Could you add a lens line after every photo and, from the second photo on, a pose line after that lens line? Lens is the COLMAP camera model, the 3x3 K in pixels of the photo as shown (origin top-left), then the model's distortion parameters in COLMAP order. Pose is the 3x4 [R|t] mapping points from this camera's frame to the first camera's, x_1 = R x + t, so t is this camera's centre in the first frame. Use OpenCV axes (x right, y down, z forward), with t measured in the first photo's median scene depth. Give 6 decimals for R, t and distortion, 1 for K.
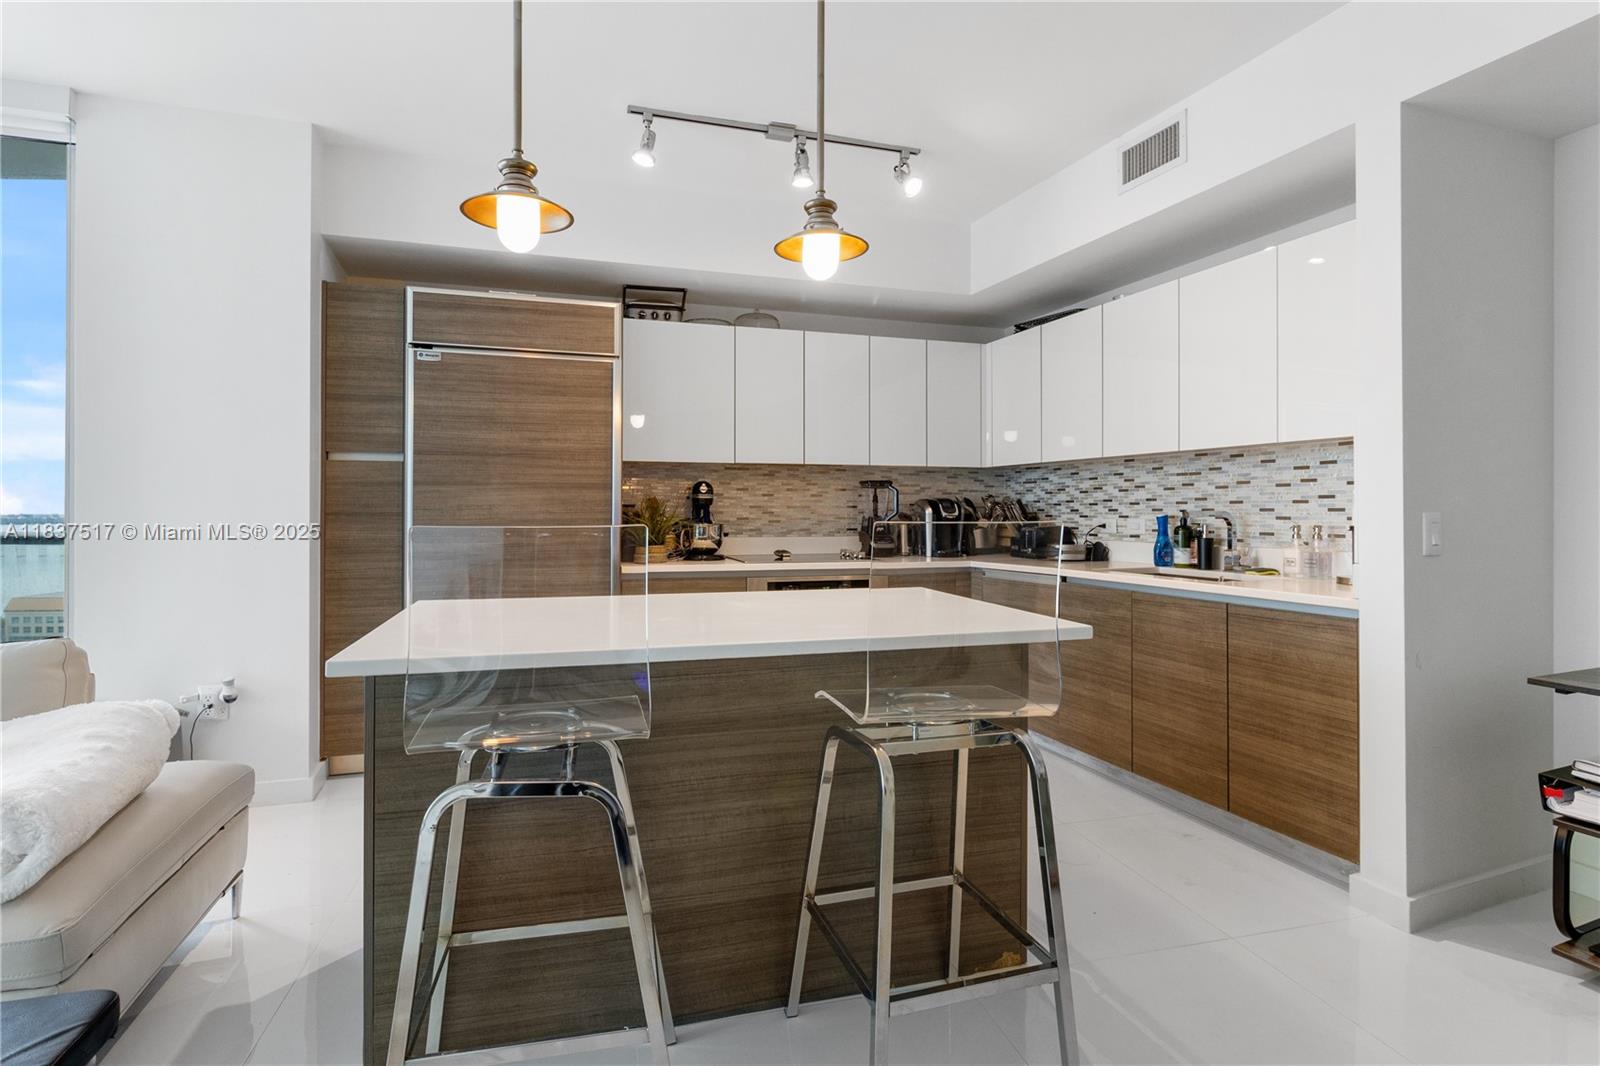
lens RADIAL K [[799.8, 0, 795.3], [0, 799.8, 507.3], [0, 0, 1]] dist [0.006503, -0.002648]
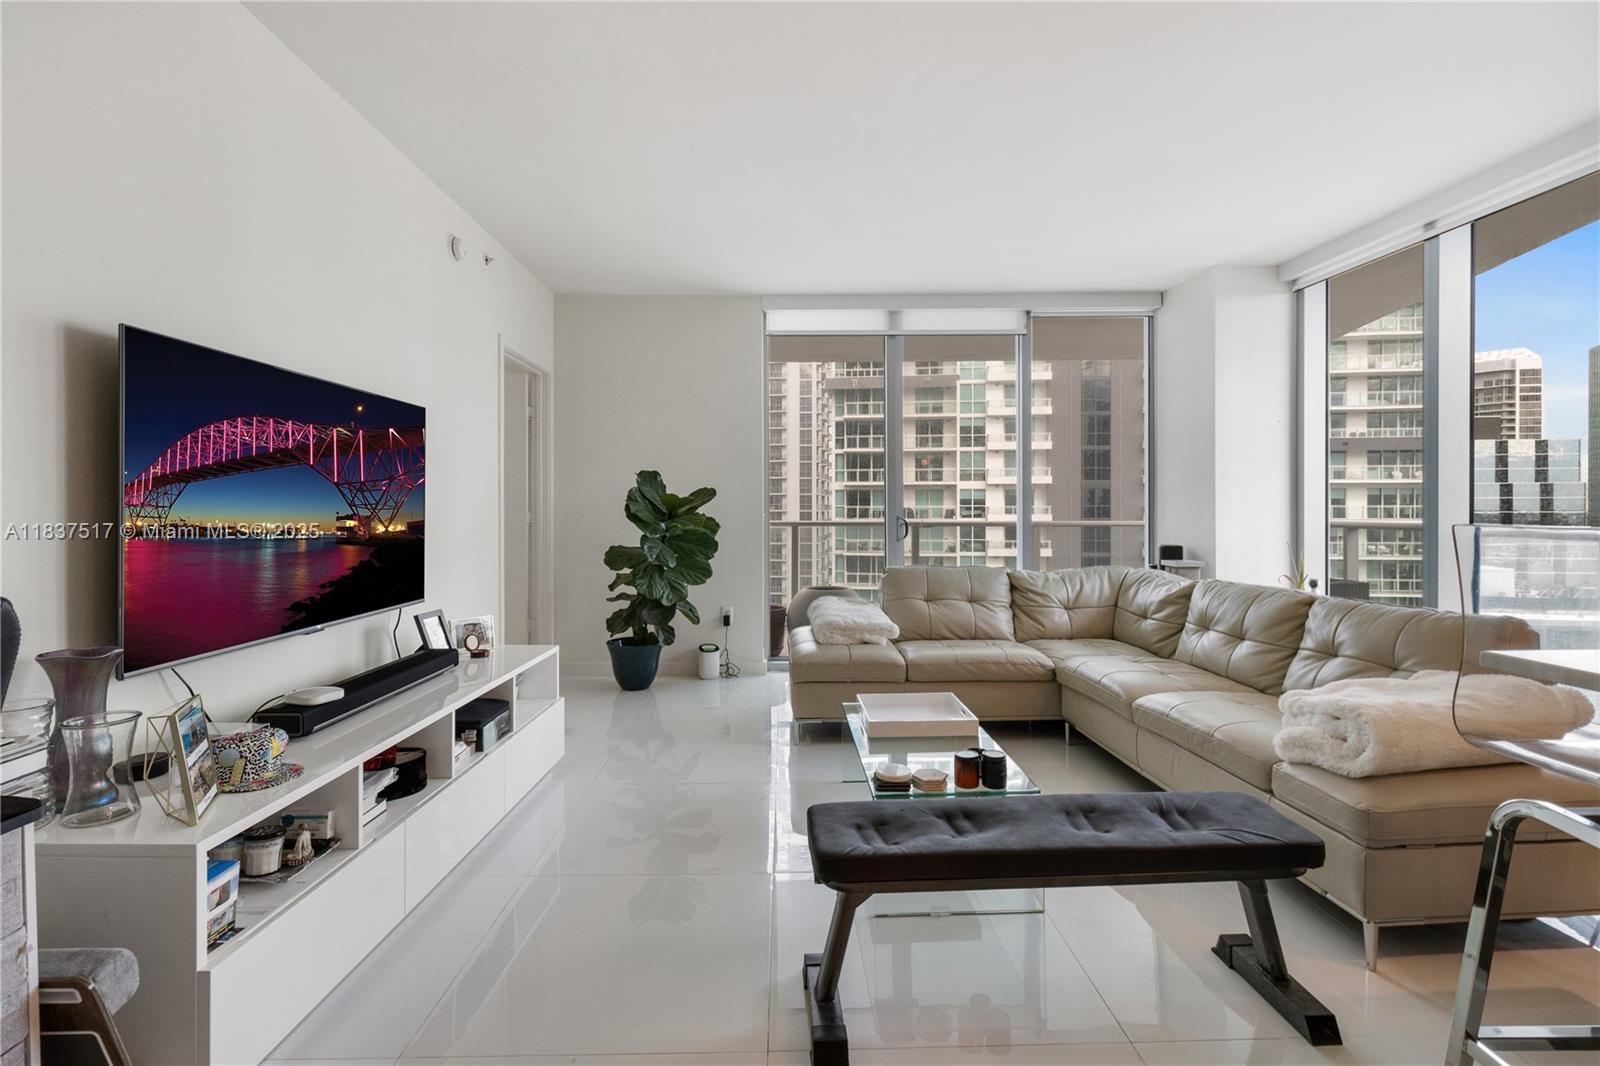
lens RADIAL K [[748.6, 0, 801.8], [0, 748.6, 513.1], [0, 0, 1]] dist [0.005717, 0.001317]
pose [[-0.223384, 0.003636, -0.974724, 0.229407], [0.004147, 0.999988, 0.002779, 0.001024], [0.974722, -0.003421, -0.223396, 0.133538]]
